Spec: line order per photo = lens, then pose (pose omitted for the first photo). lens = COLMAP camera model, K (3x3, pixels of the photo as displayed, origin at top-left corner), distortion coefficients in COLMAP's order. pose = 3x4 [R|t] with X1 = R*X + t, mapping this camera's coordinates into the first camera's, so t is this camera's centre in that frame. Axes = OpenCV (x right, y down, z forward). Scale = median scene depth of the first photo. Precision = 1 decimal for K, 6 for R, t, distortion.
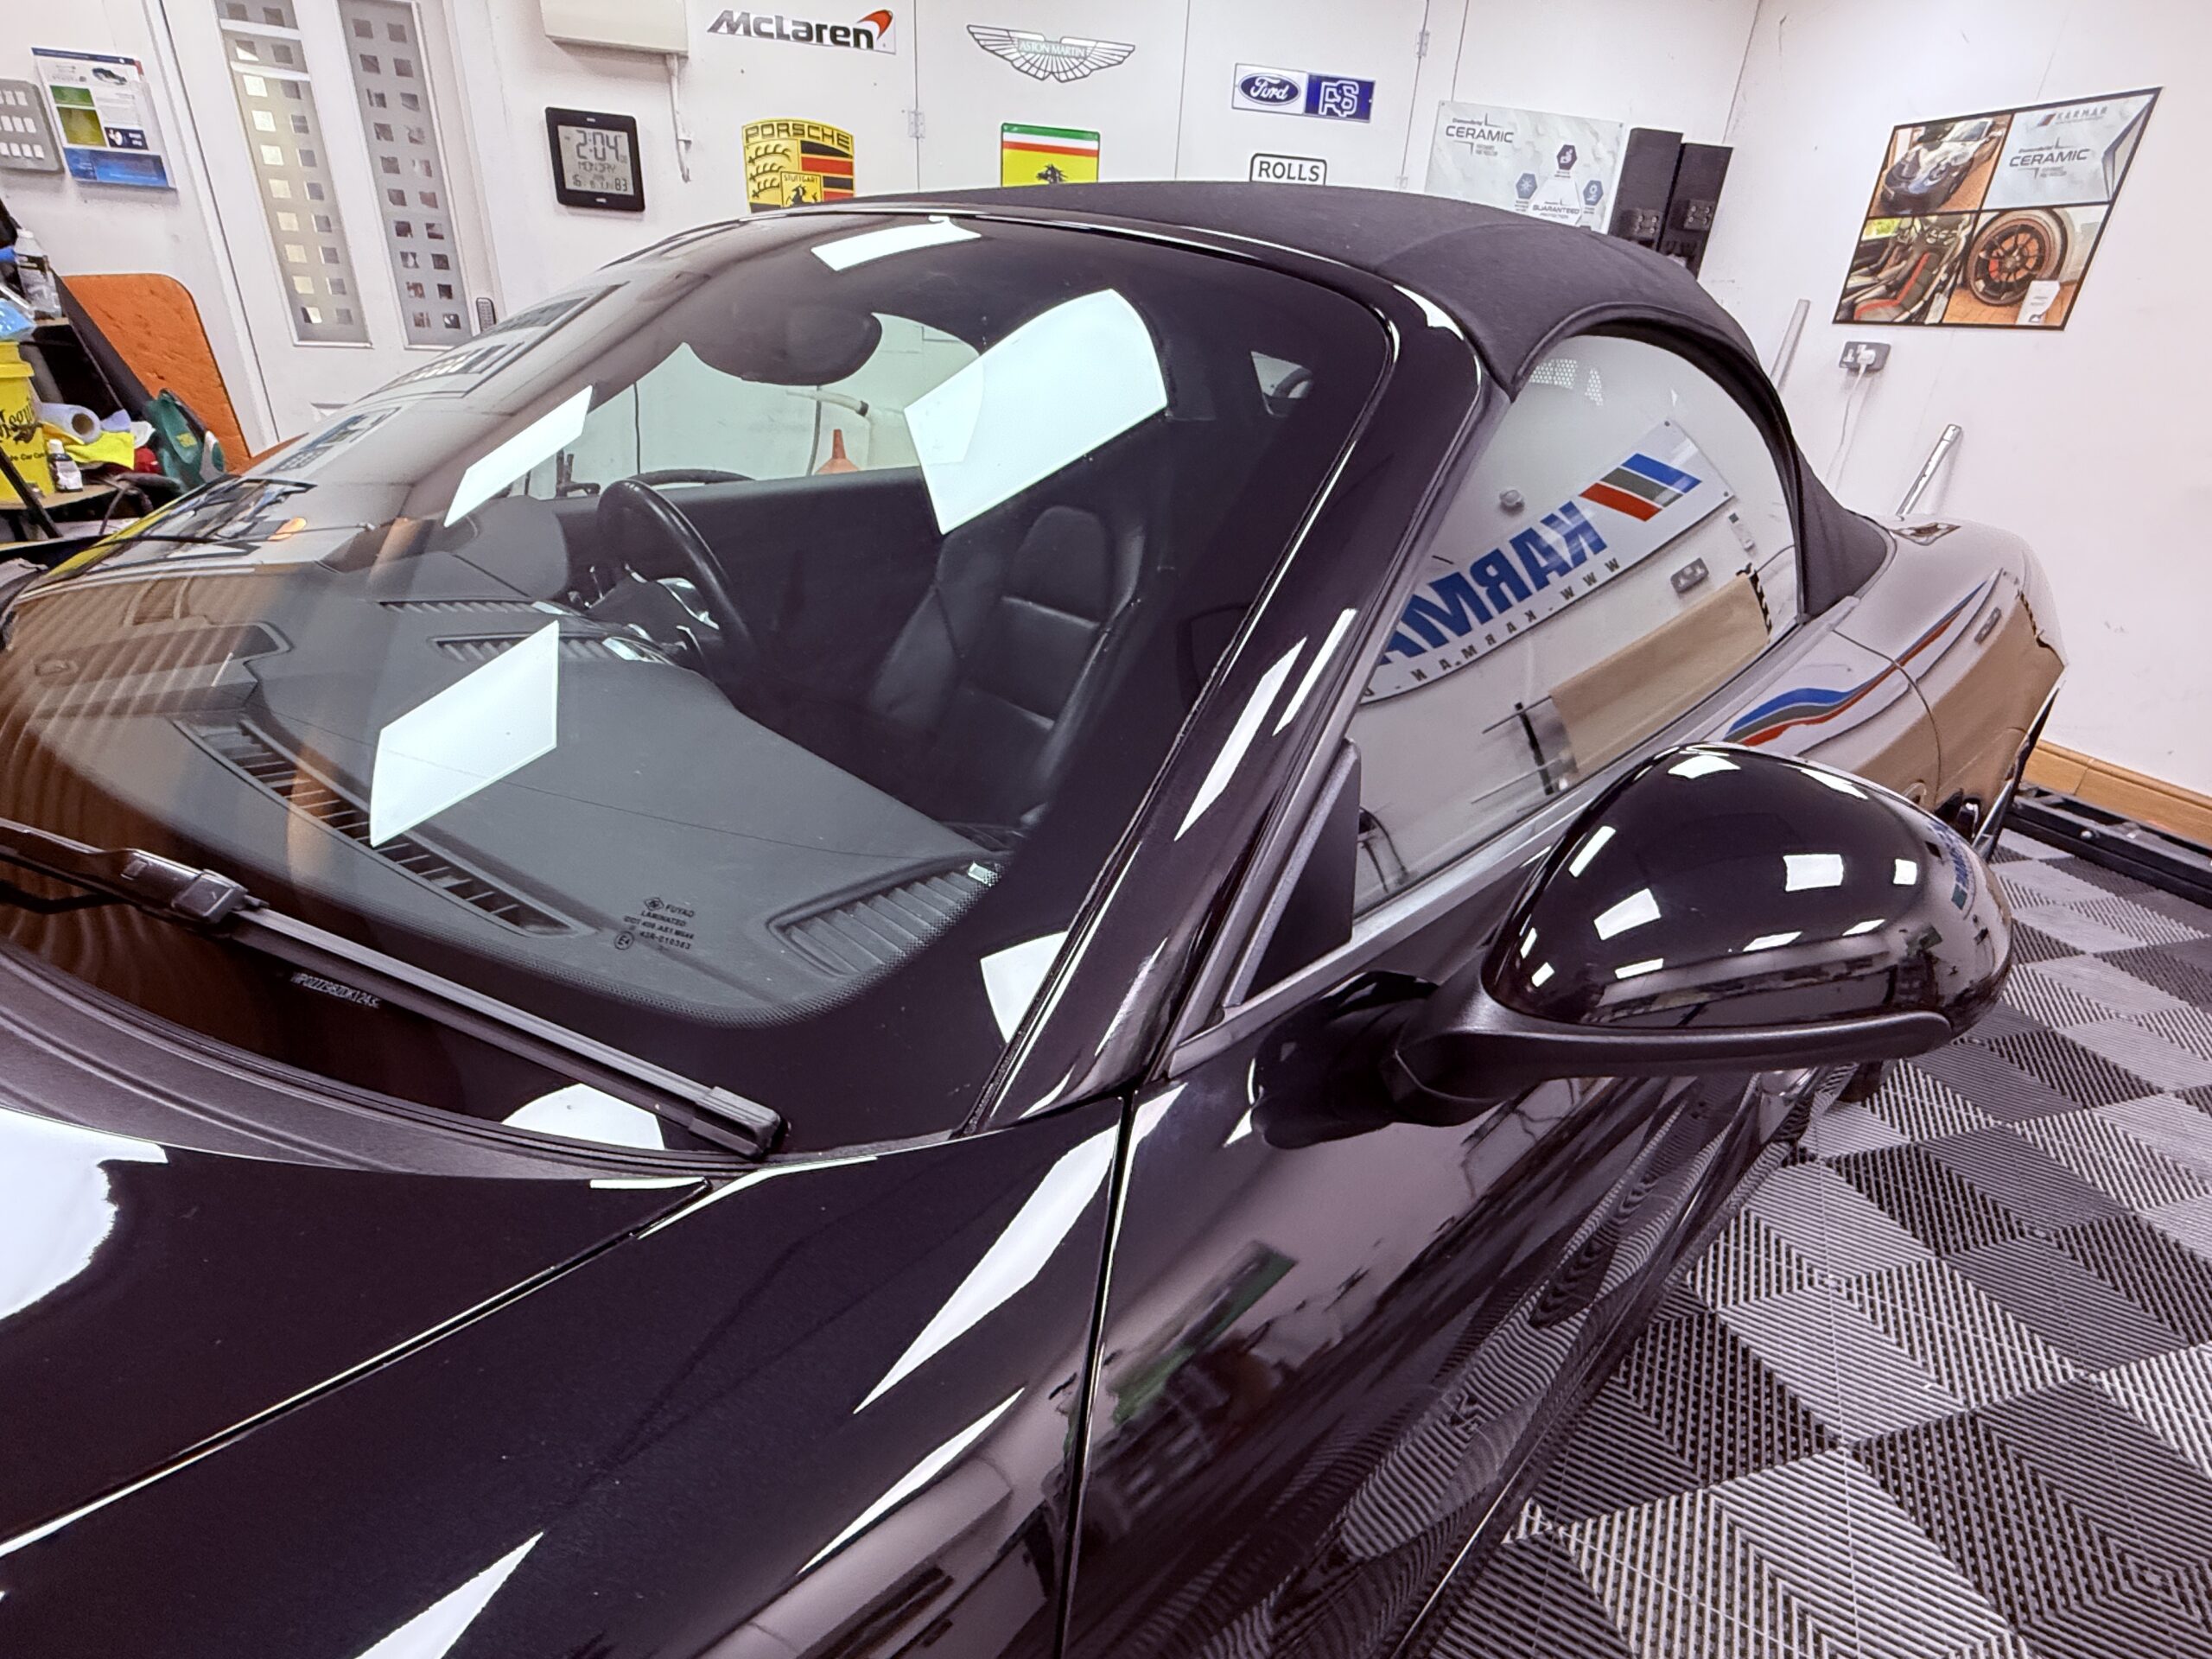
lens RADIAL K [[1058.5, 0, 1106.0], [0, 1058.5, 829.5], [0, 0, 1]] dist [-0.001446, 0.000321]
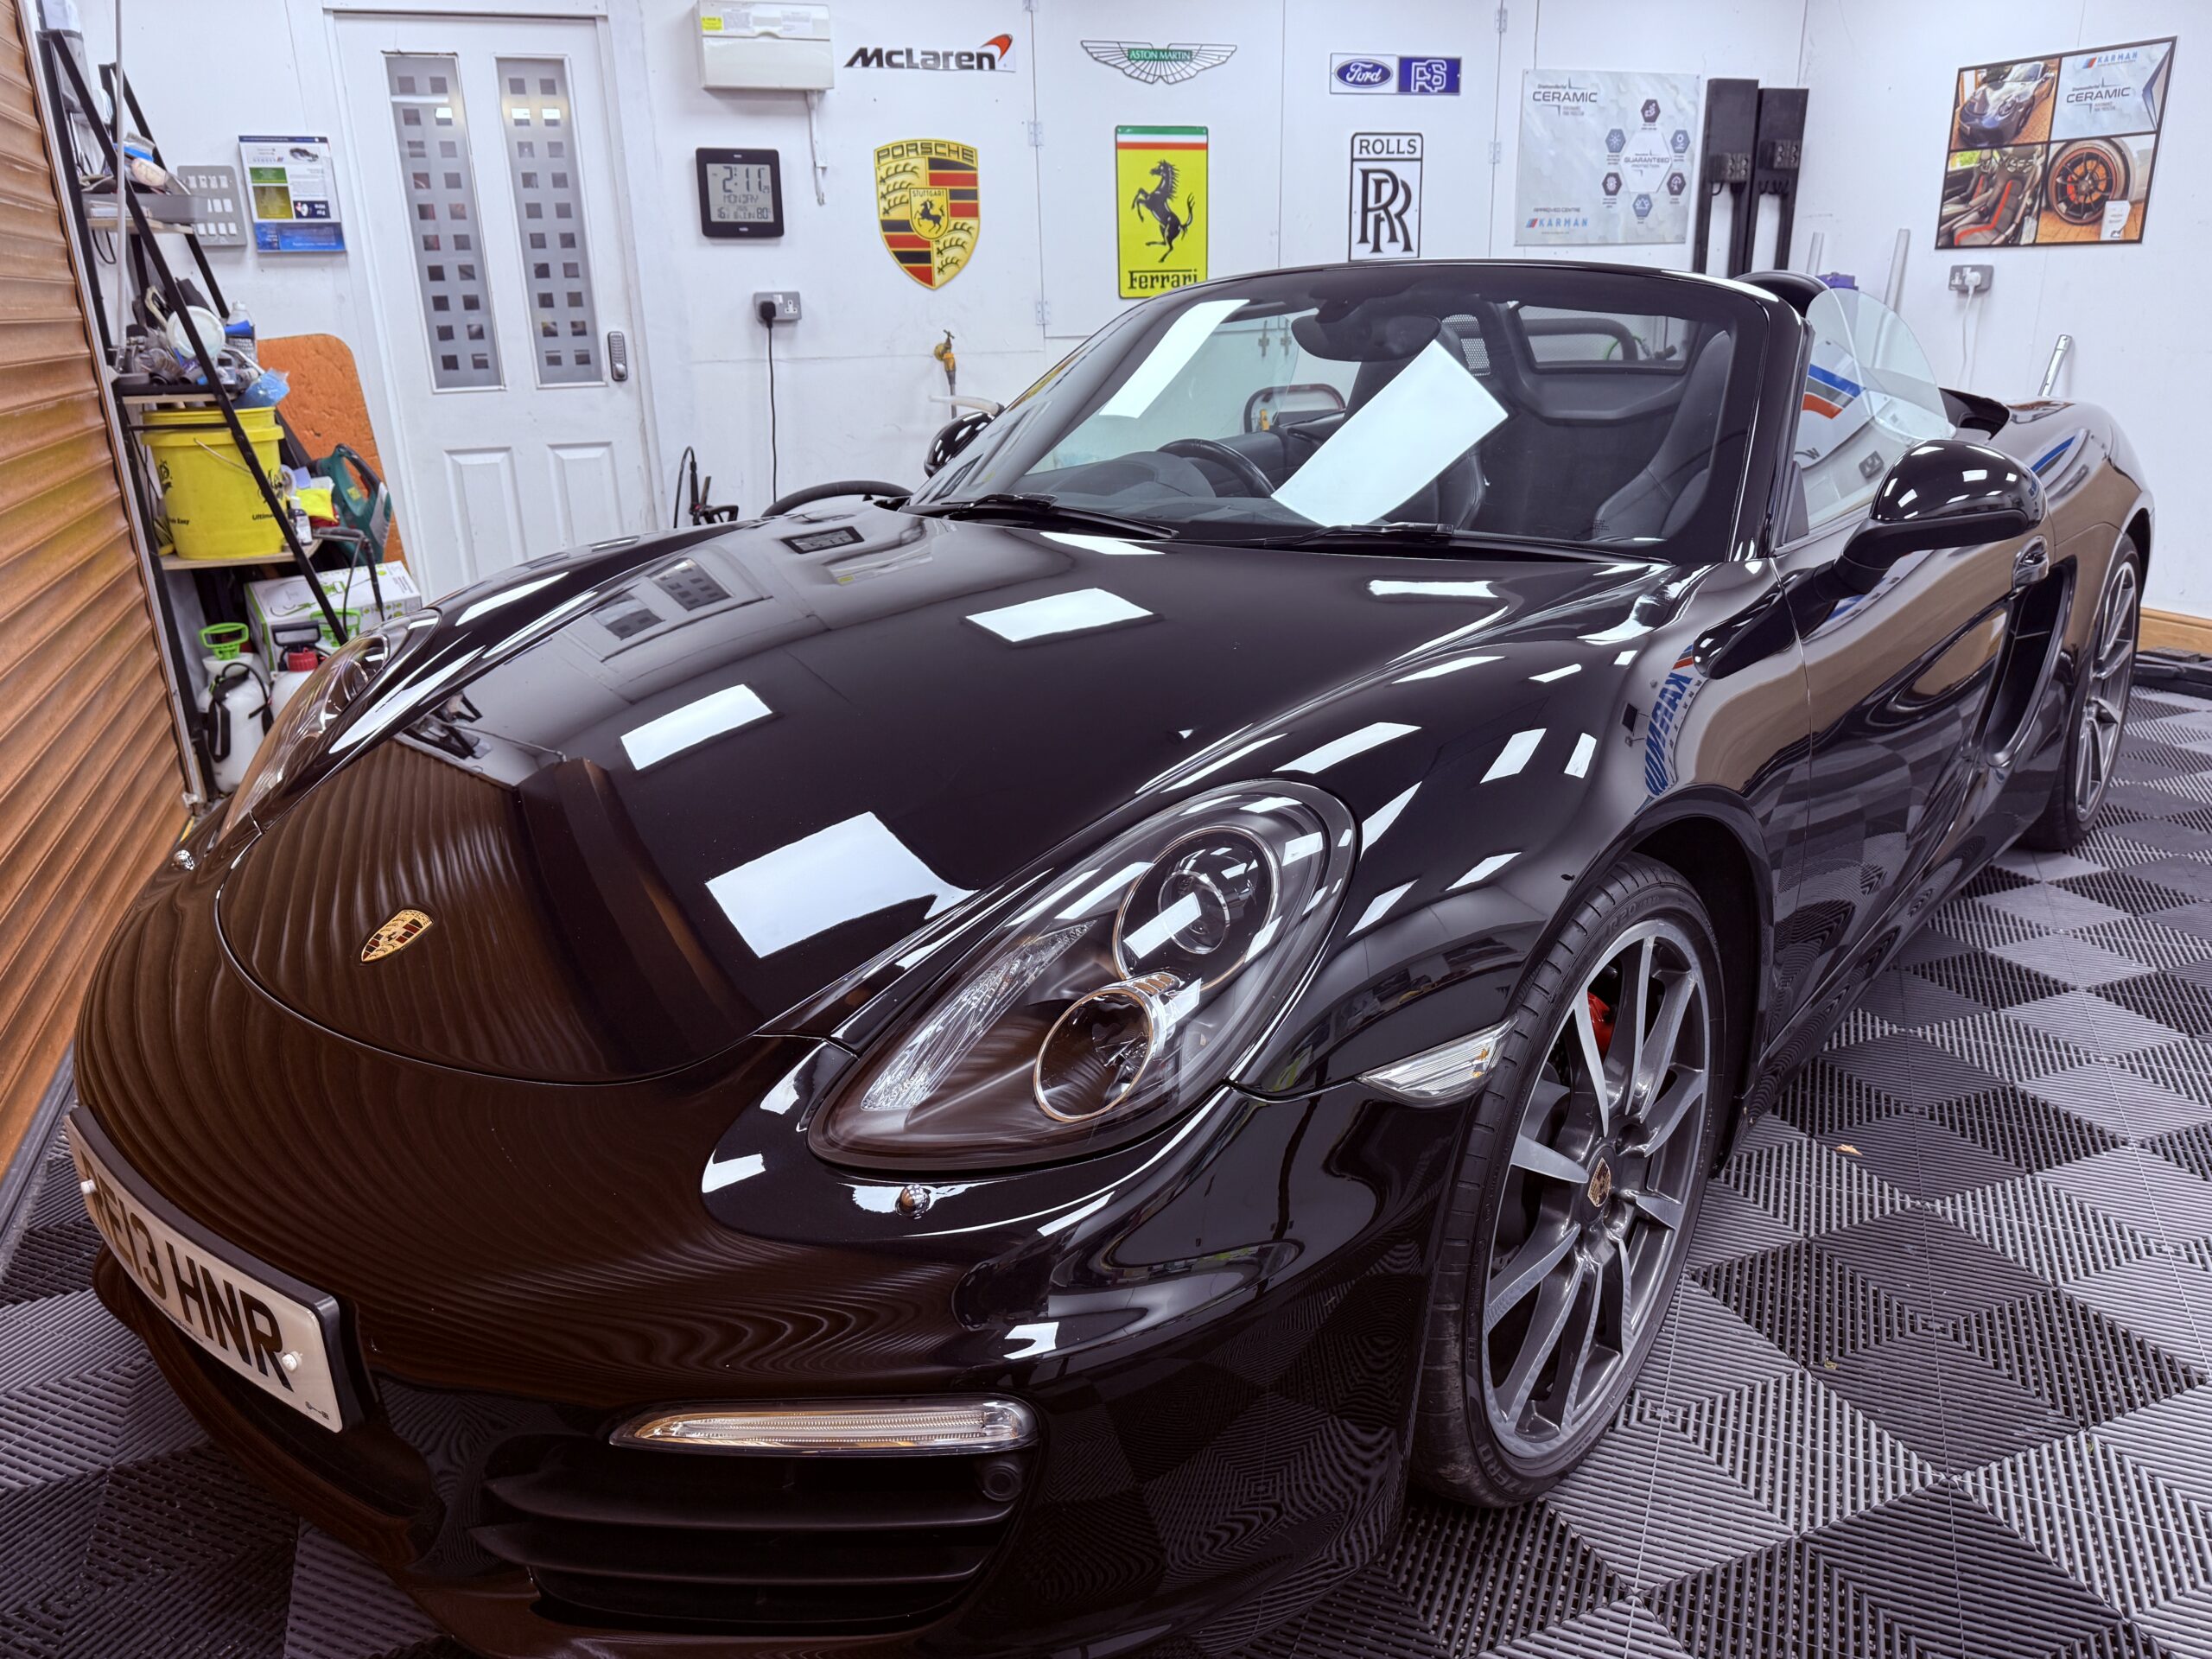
lens RADIAL K [[1615.6, 0, 1106.0], [0, 1615.6, 829.5], [0, 0, 1]] dist [0.002072, -0.000982]
pose [[0.991343, -0.103891, 0.080290, -0.313155], [0.113179, 0.986127, -0.121427, 0.185190], [-0.066561, 0.129463, 0.989348, -0.451945]]
